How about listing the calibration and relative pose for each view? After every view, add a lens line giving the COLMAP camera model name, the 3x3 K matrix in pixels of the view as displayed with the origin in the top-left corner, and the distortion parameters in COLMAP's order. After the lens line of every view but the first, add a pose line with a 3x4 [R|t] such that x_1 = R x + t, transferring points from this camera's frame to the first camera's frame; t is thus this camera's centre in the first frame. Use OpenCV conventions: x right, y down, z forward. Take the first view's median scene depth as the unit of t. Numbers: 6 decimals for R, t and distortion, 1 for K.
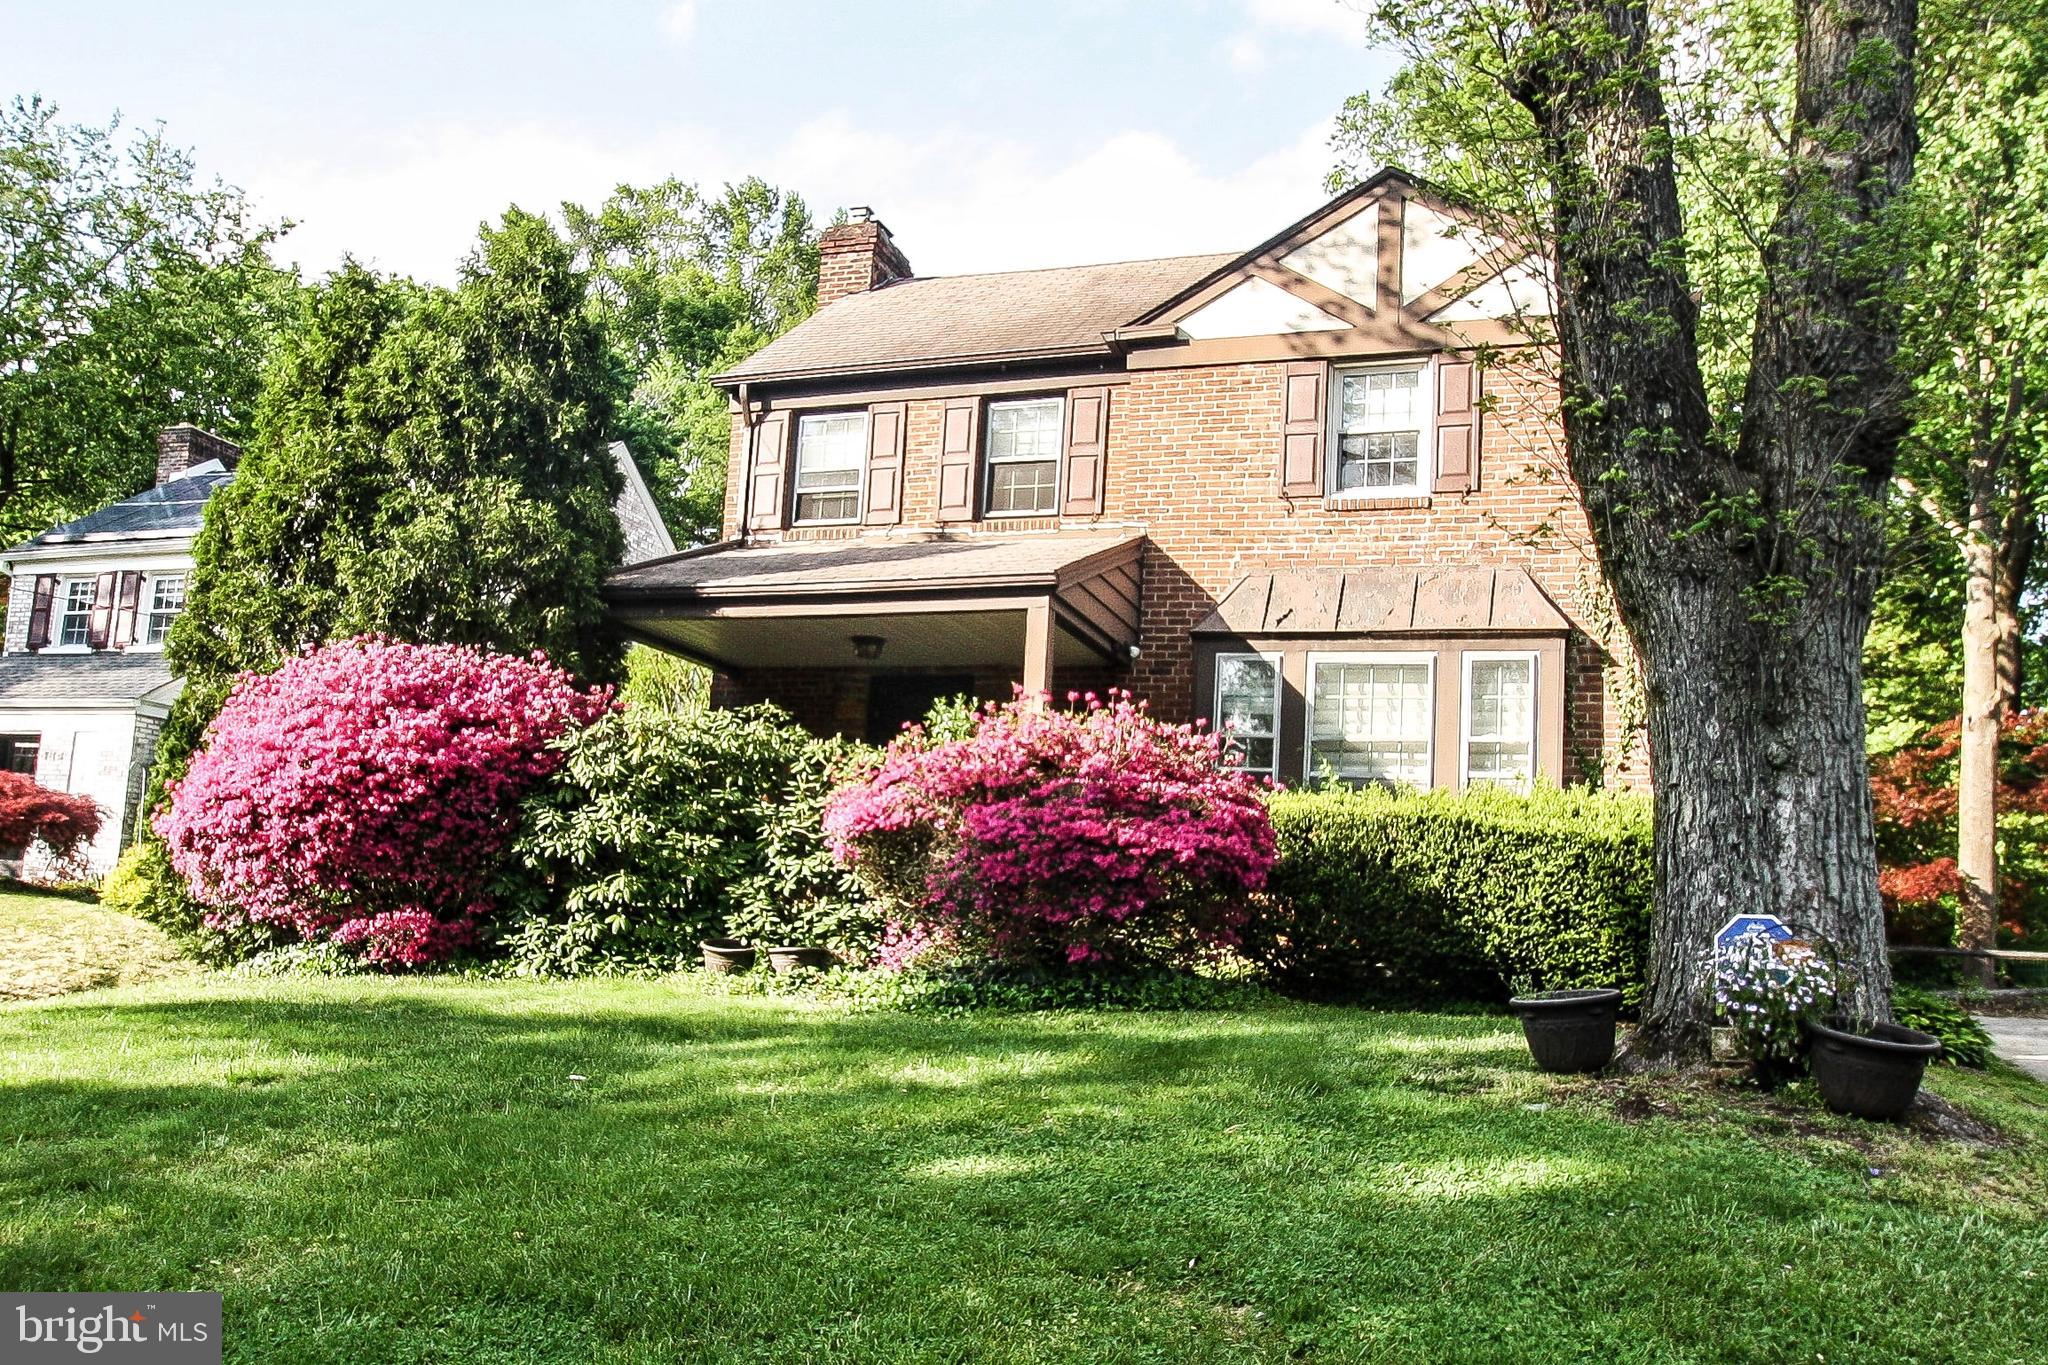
lens RADIAL K [[1641.9, 0, 932.1], [0, 1641.9, 711.6], [0, 0, 1]] dist [-0.003447, 0.014373]
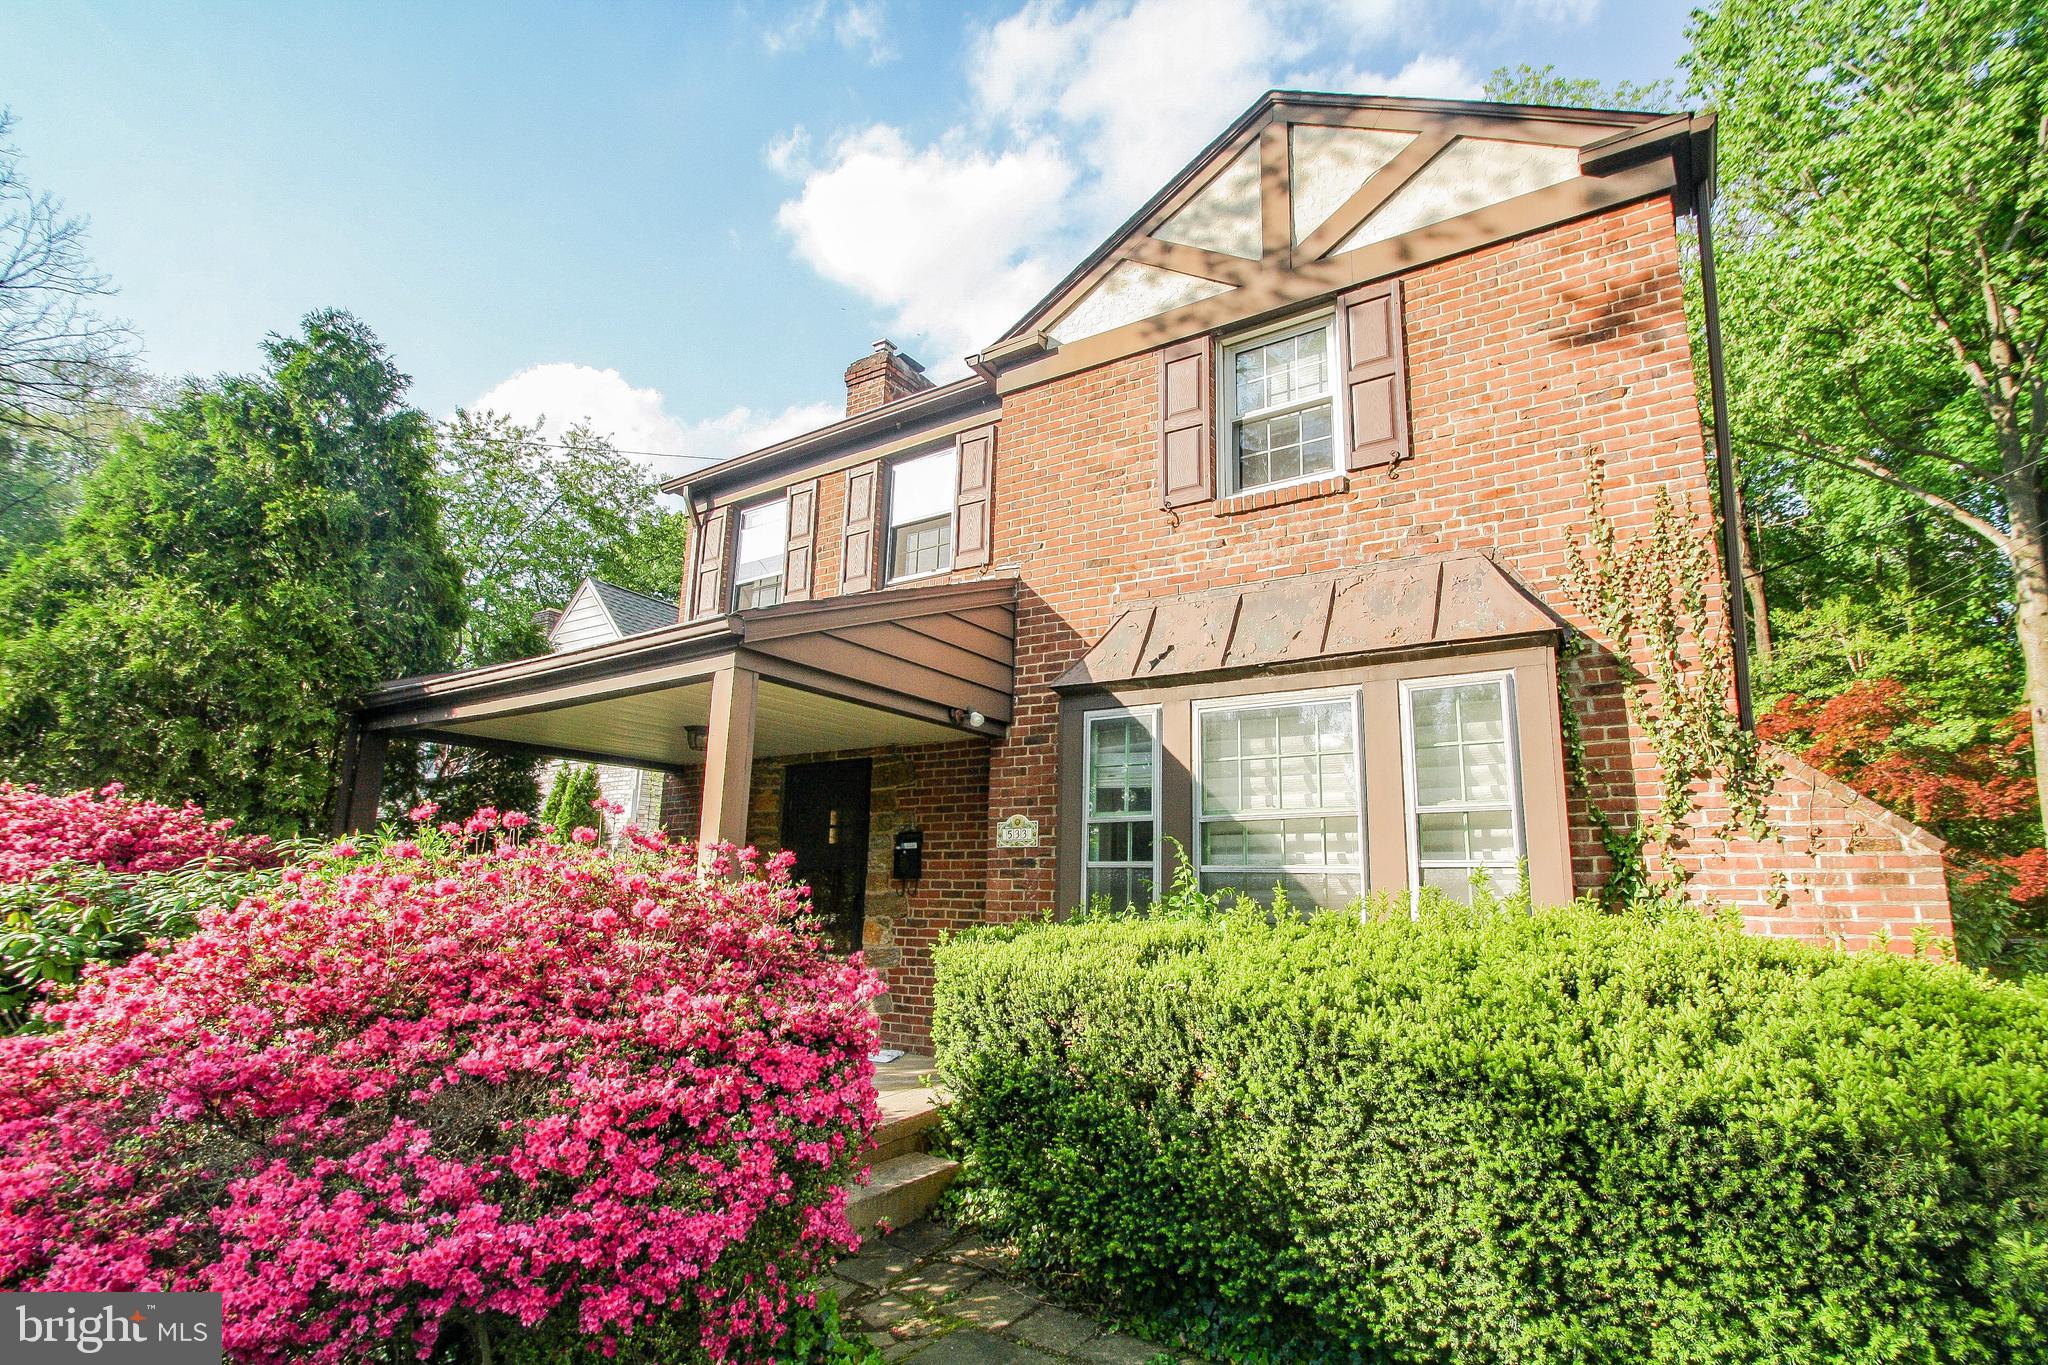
lens RADIAL K [[959.6, 0, 1051.6], [0, 959.6, 694.2], [0, 0, 1]] dist [0.004962, -0.001973]
pose [[0.980126, -0.085403, -0.179052, 0.257564], [0.072321, 0.994297, -0.078373, -0.010313], [0.184724, 0.063866, 0.980713, 0.591789]]
